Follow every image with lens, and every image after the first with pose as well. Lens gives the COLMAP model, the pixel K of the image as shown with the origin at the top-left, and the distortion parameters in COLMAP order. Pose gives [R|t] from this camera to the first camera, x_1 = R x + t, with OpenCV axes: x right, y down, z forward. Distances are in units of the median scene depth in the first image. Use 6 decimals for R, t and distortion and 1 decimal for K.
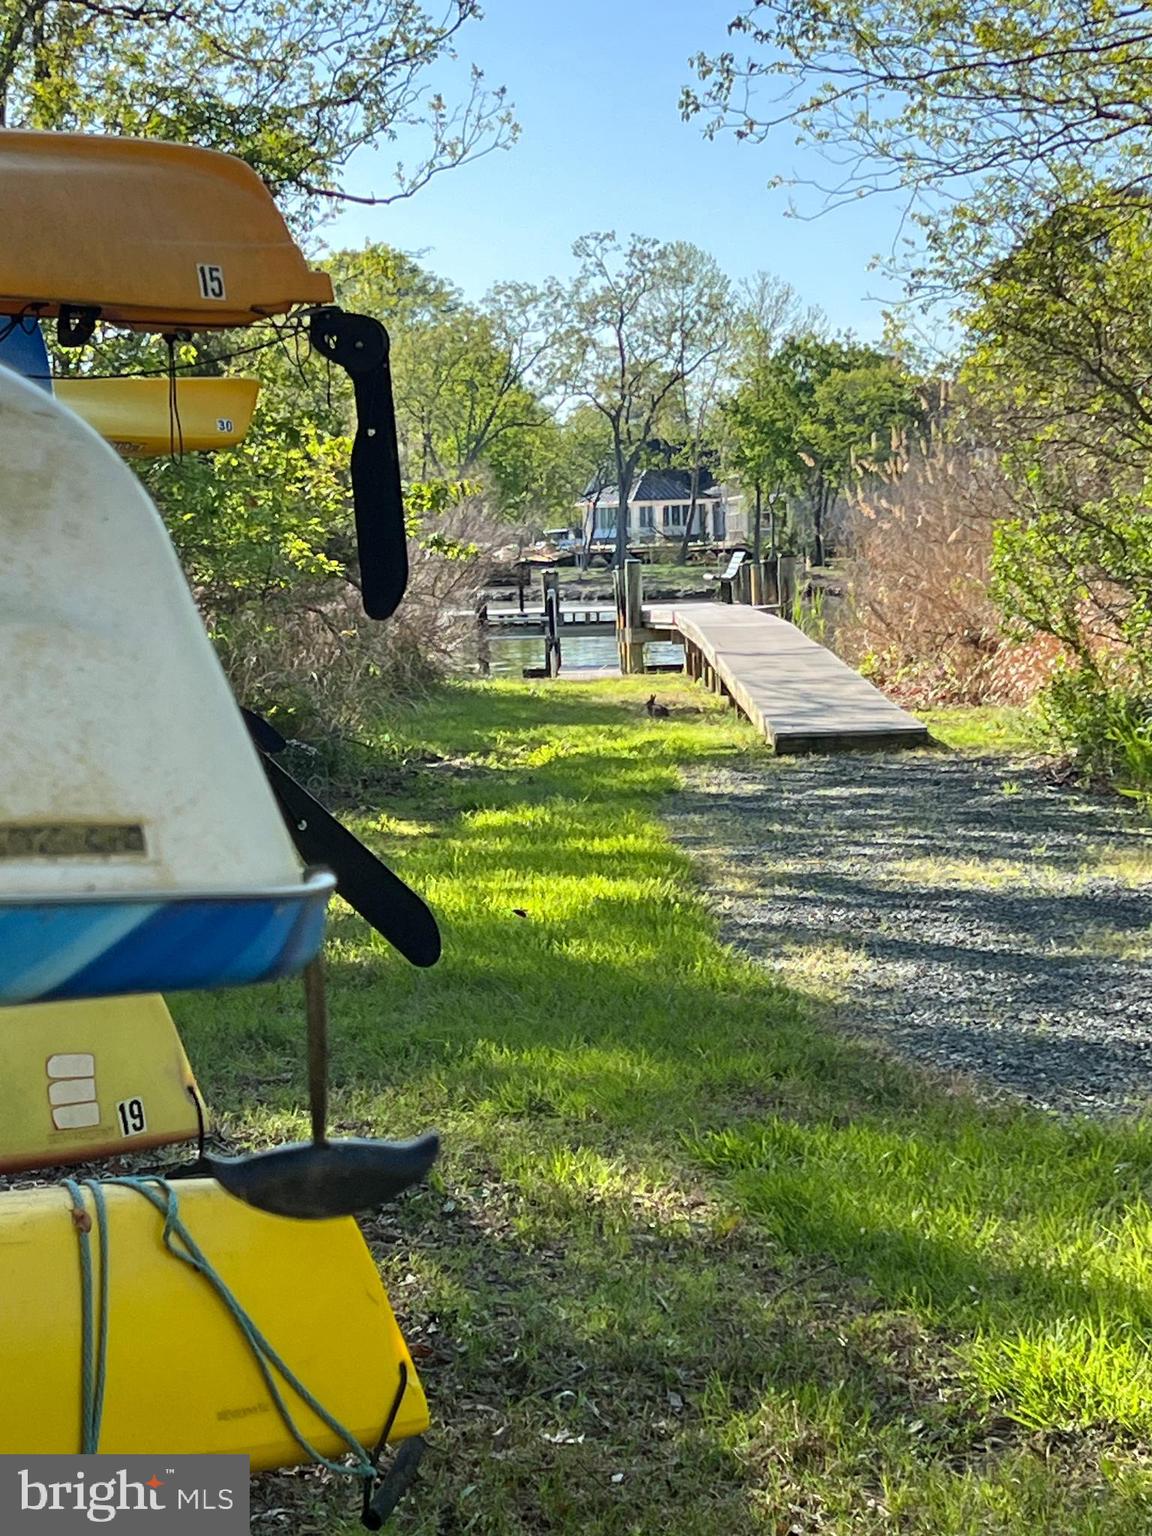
lens RADIAL K [[3212.0, 0, 579.6], [0, 3212.0, 767.2], [0, 0, 1]] dist [0.198326, 0.000000]
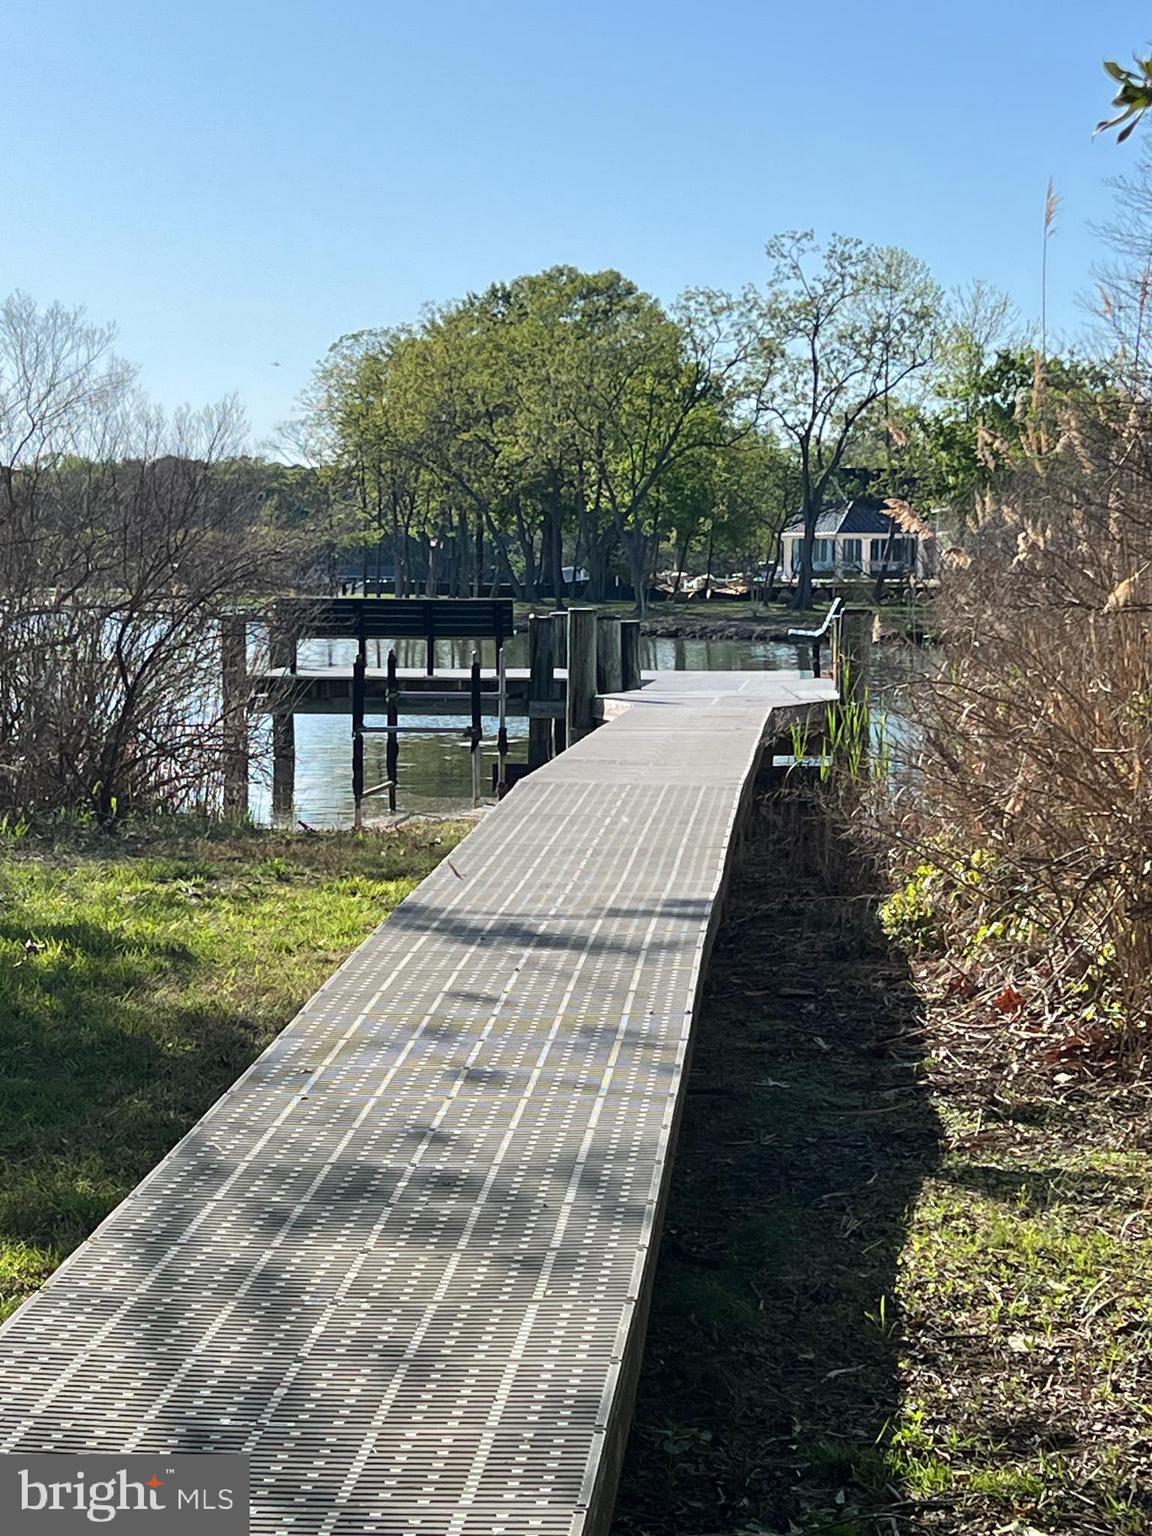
lens RADIAL K [[3092.8, 0, 567.8], [0, 3092.8, 769.6], [0, 0, 1]] dist [0.264912, 0.000000]
pose [[0.996108, 0.041684, -0.077664, 0.016451], [-0.042125, 0.999104, -0.004043, -0.009616], [0.077426, 0.007299, 0.996971, 0.130389]]
